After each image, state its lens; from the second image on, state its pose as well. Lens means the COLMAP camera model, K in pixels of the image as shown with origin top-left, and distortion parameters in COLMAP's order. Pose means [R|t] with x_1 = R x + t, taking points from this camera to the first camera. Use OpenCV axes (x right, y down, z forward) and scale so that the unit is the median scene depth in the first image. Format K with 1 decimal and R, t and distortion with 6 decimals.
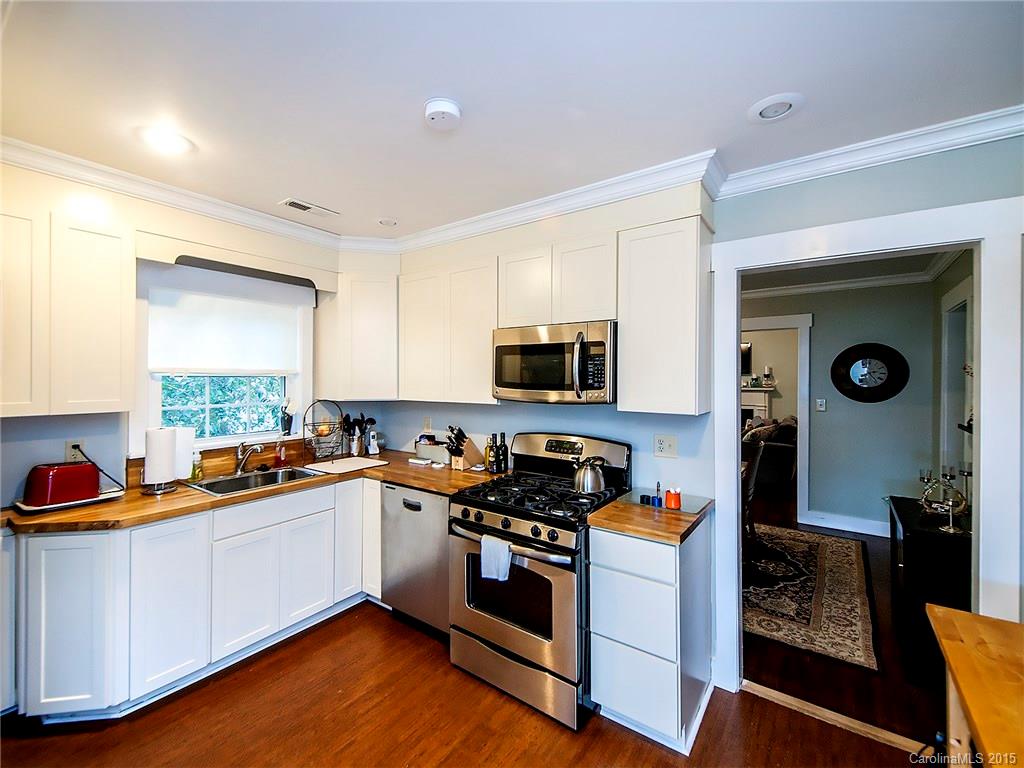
lens RADIAL K [[464.9, 0, 512.0], [0, 464.9, 384.0], [0, 0, 1]] dist [-0.000098, 0.000001]
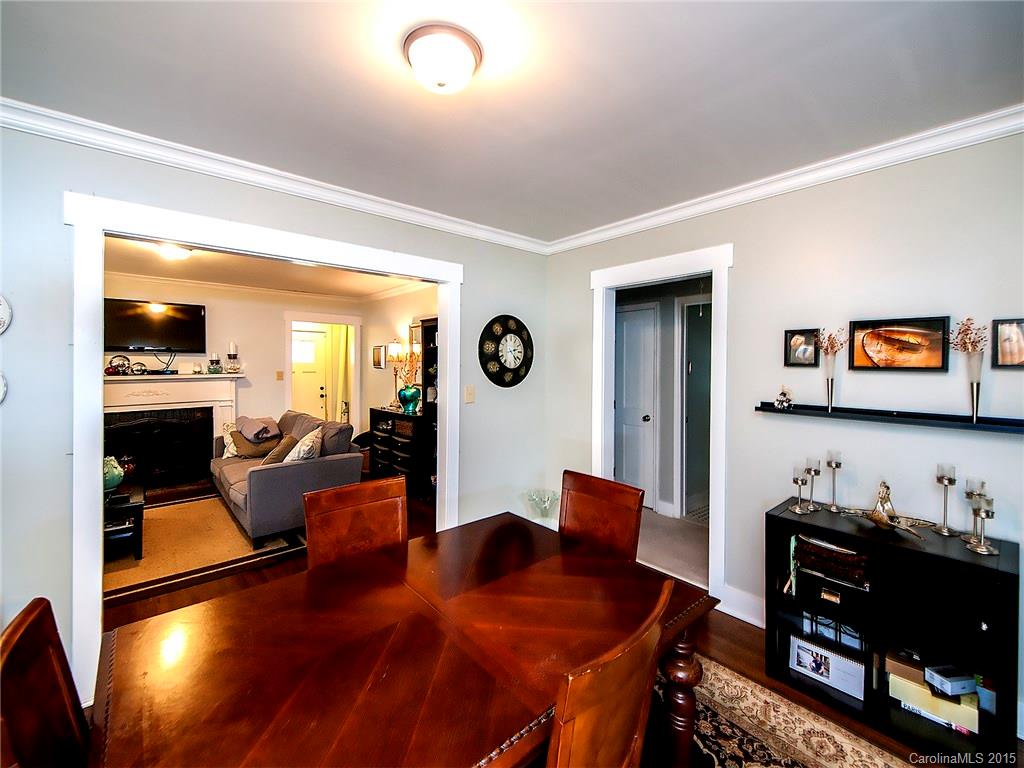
lens RADIAL K [[430.7, 0, 514.1], [0, 430.7, 366.5], [0, 0, 1]] dist [0.000904, 0.000028]
pose [[0.239653, -0.009495, 0.970812, 0.019365], [0.013448, 0.999889, 0.006459, -0.001271], [-0.970766, 0.011508, 0.239754, 0.437035]]
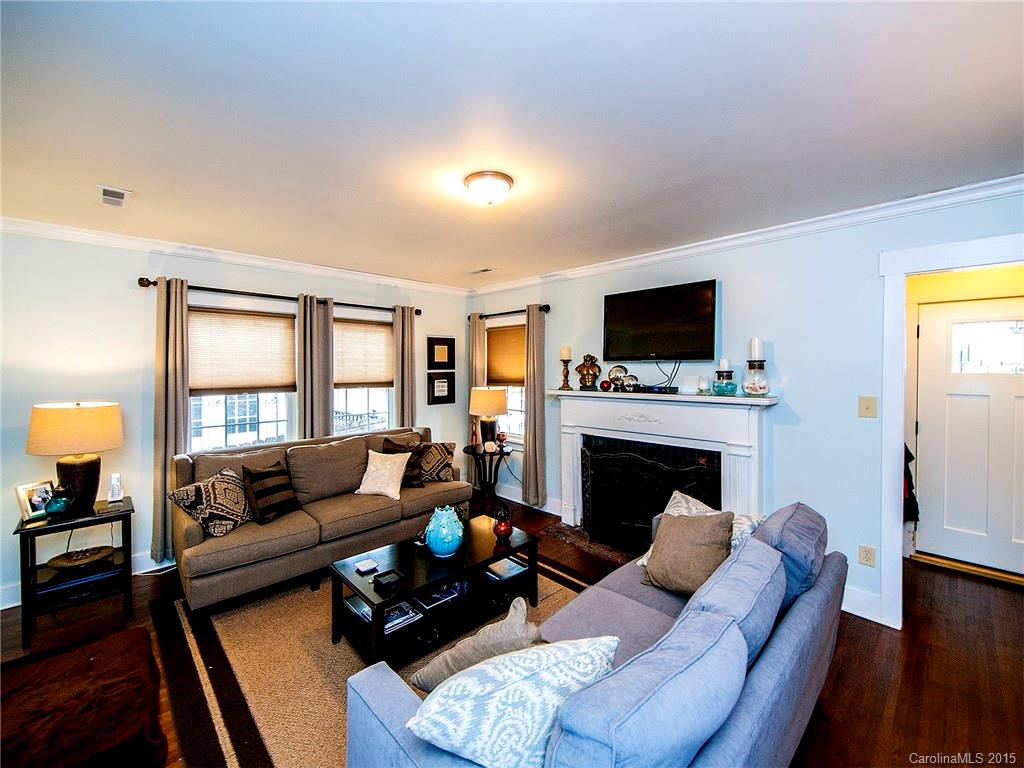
lens RADIAL K [[430.7, 0, 514.1], [0, 430.7, 366.5], [0, 0, 1]] dist [0.000904, 0.000028]
pose [[0.981553, -0.007775, -0.191030, 0.429840], [0.003430, 0.999728, -0.023067, -0.008879], [0.191157, 0.021986, 0.981313, 0.627526]]
